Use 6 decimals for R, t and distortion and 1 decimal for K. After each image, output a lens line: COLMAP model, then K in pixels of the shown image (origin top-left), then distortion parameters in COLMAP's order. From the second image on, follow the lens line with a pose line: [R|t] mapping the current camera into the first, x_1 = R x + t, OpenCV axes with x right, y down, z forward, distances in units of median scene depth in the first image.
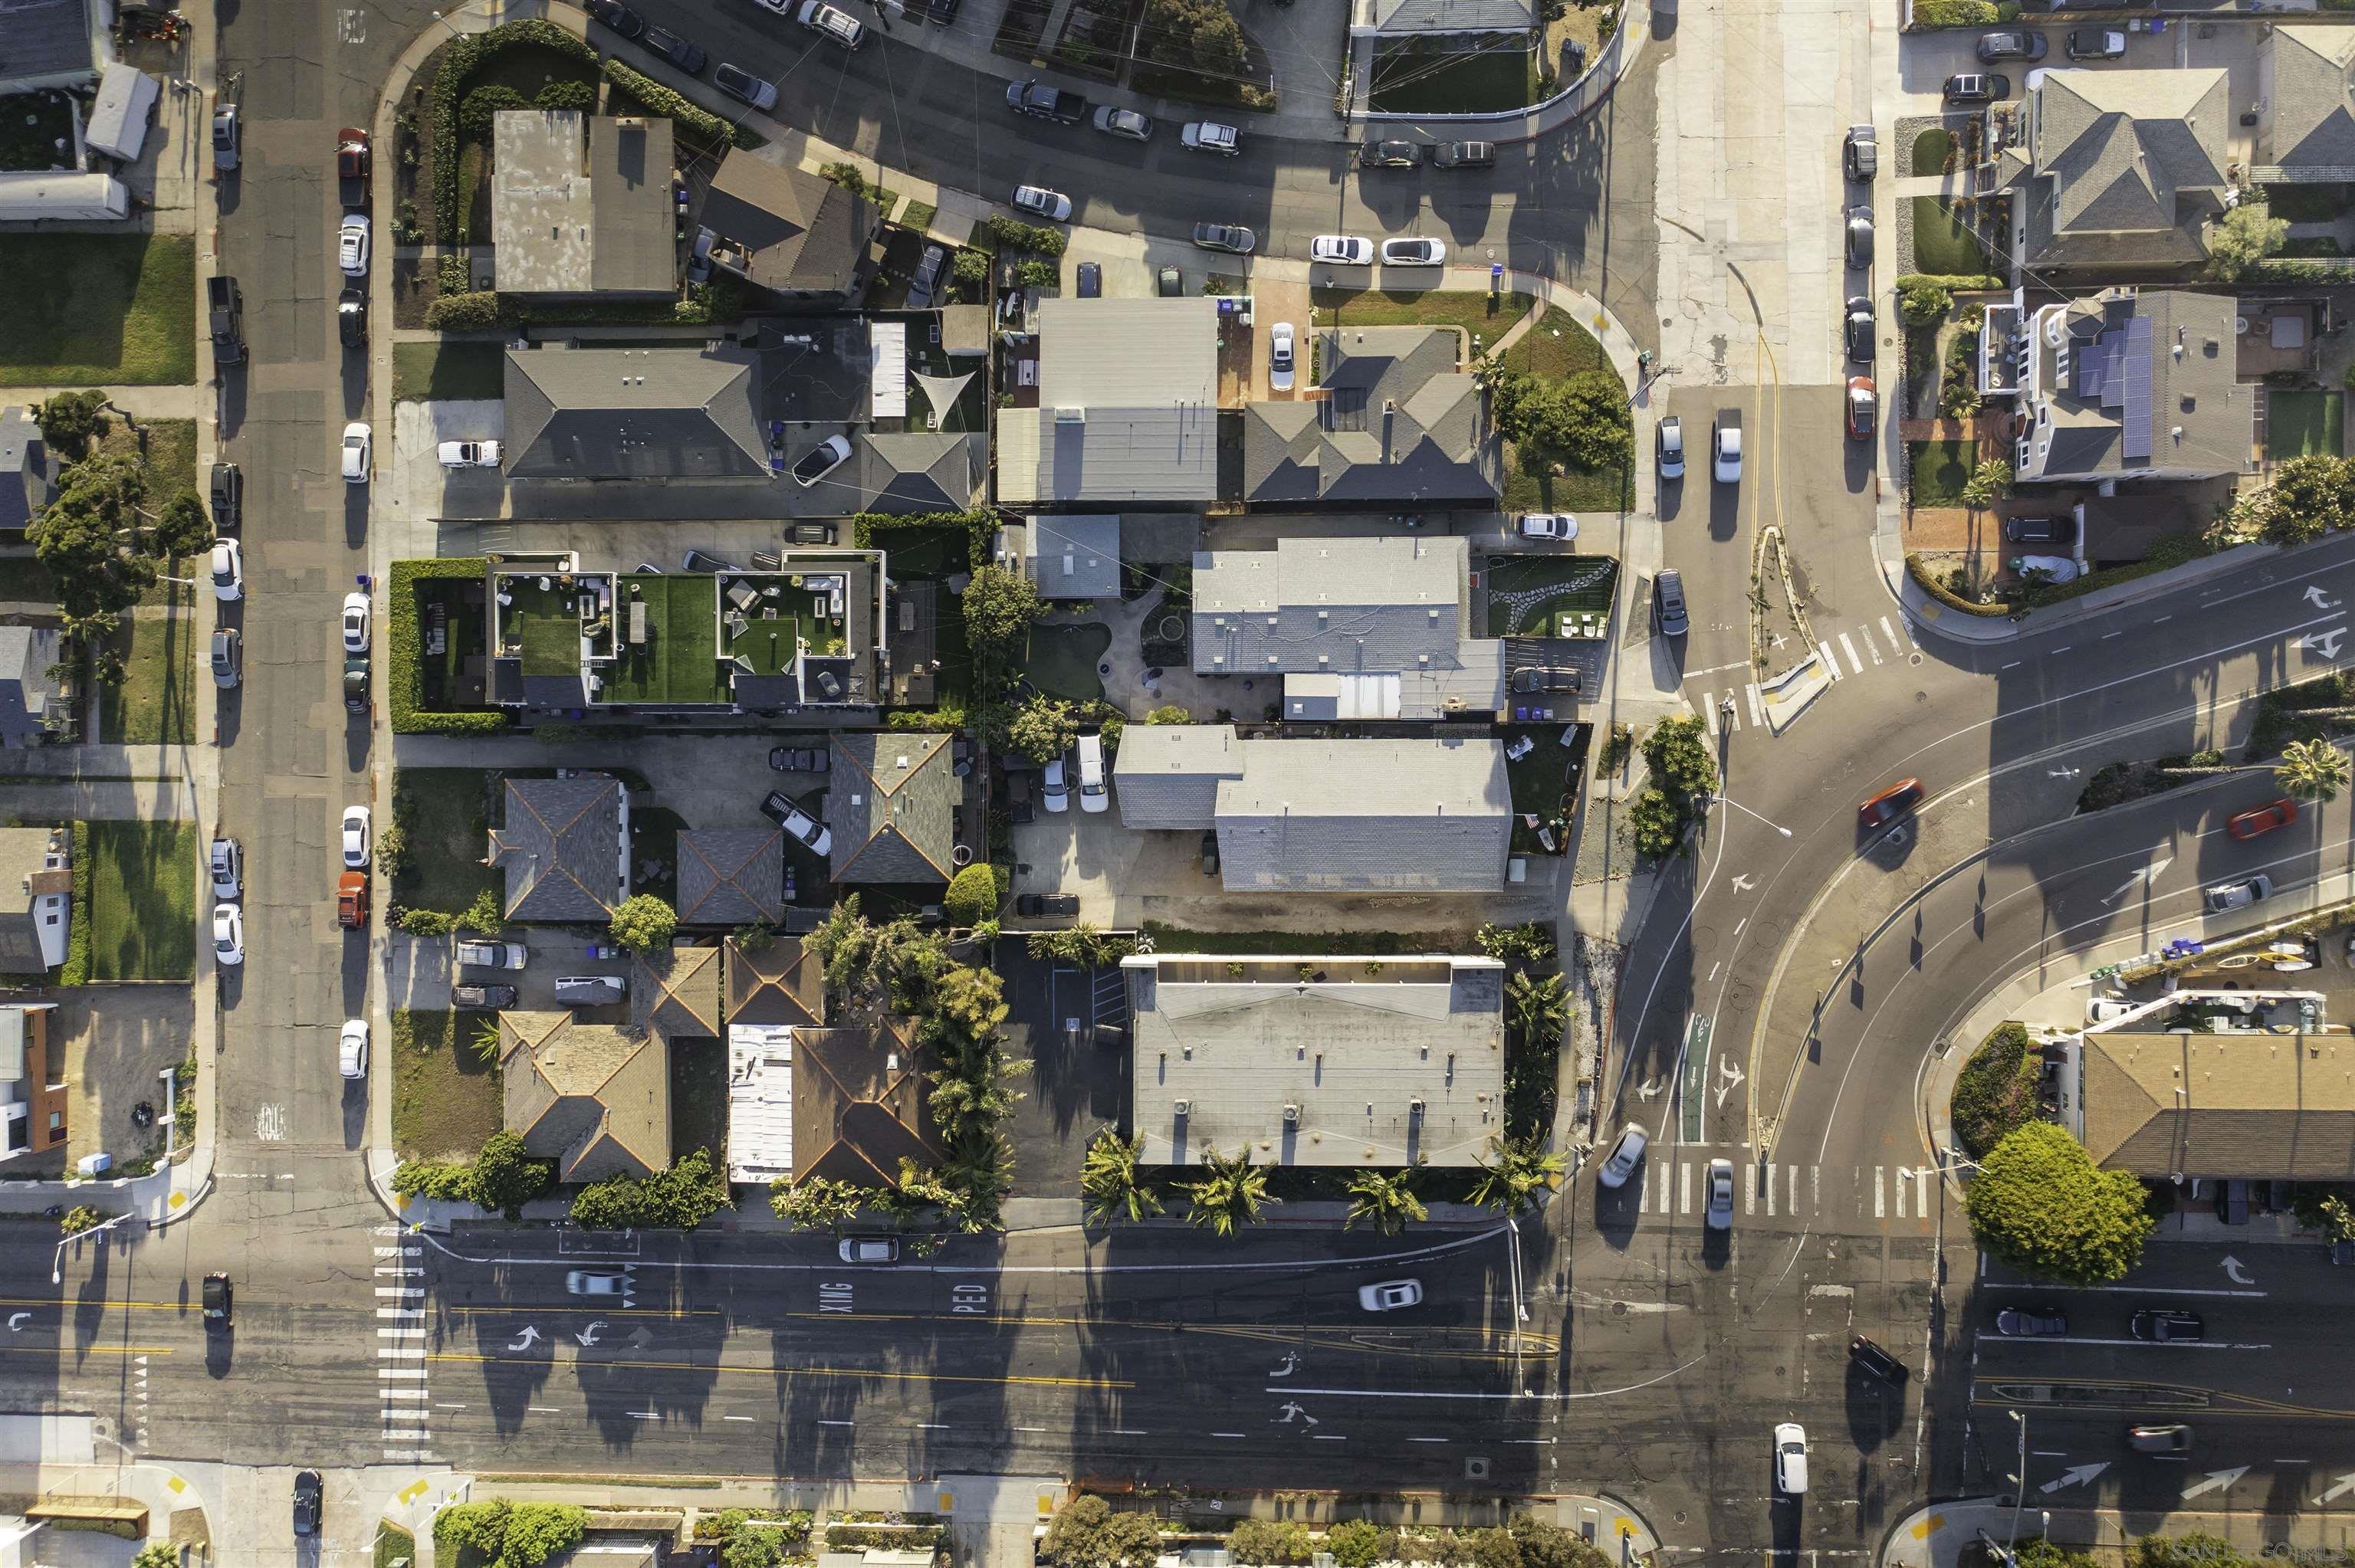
lens RADIAL K [[1867.9, 0, 1166.3], [0, 1867.9, 785.5], [0, 0, 1]] dist [-0.014461, 0.077002]
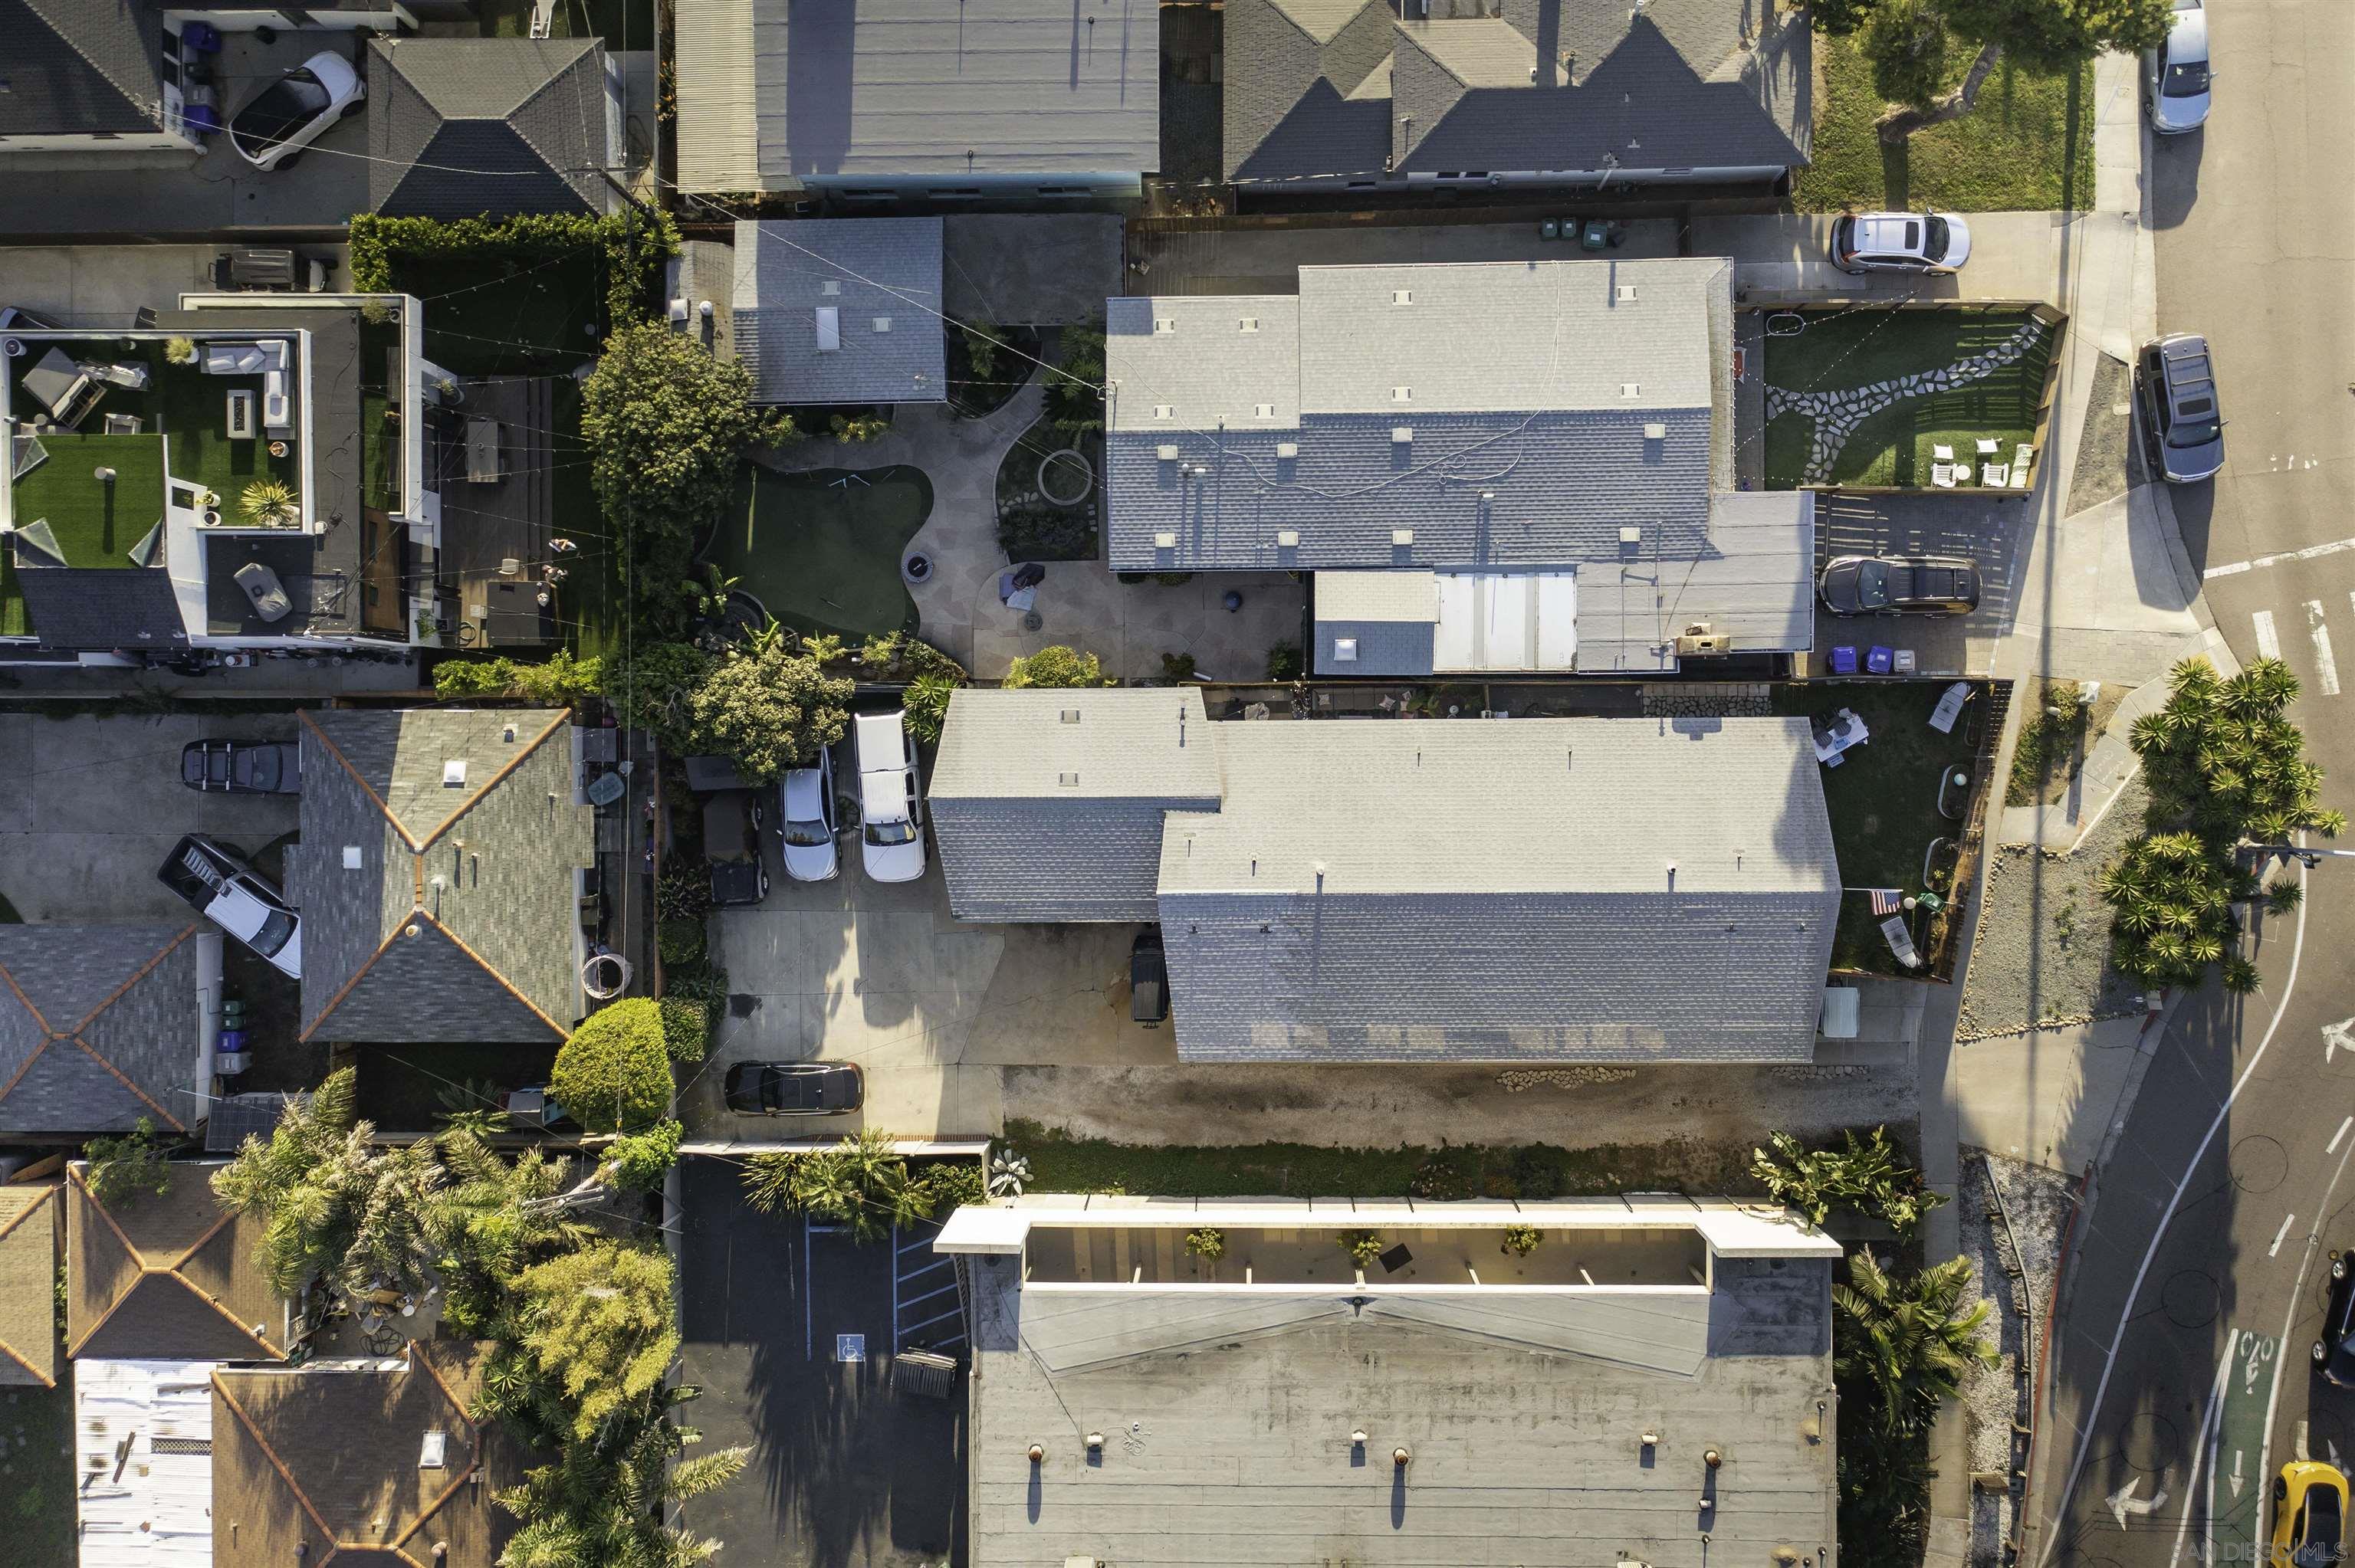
lens RADIAL K [[1632.7, 0, 1173.6], [0, 1632.7, 799.3], [0, 0, 1]] dist [0.009071, 0.079407]
pose [[0.999974, -0.003463, 0.006350, 0.026997], [0.003380, 0.999908, 0.013148, -0.010750], [-0.006395, -0.013126, 0.999893, 0.607757]]
